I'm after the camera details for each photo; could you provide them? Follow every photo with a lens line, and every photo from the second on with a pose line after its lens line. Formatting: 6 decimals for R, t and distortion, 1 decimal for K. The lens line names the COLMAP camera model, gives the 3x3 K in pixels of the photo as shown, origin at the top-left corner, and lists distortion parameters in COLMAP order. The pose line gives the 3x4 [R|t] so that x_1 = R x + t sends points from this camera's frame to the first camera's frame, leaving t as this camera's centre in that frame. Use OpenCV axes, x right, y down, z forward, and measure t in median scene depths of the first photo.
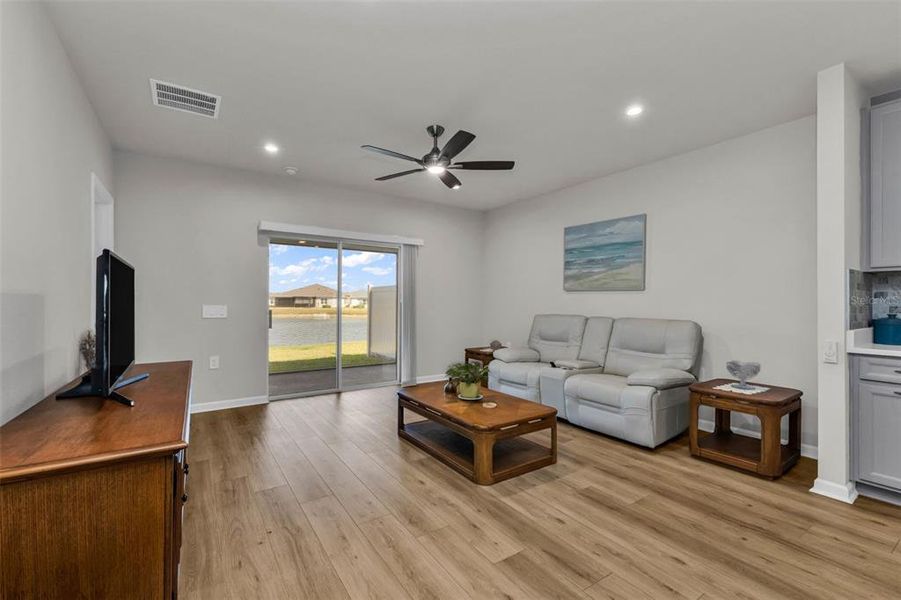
lens RADIAL K [[391.4, 0, 449.3], [0, 391.4, 304.4], [0, 0, 1]] dist [0.004512, -0.000271]
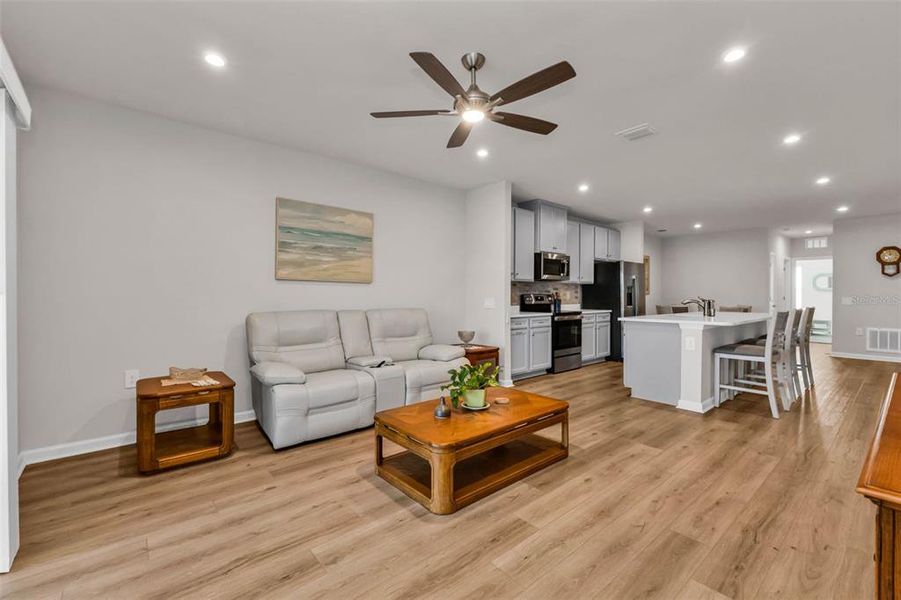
lens RADIAL K [[391.4, 0, 449.3], [0, 391.4, 304.4], [0, 0, 1]] dist [0.004512, -0.000271]
pose [[-0.119166, -0.029065, 0.992449, -0.565454], [0.004219, 0.999548, 0.029780, -0.007772], [-0.992865, 0.007736, -0.118989, 0.834737]]
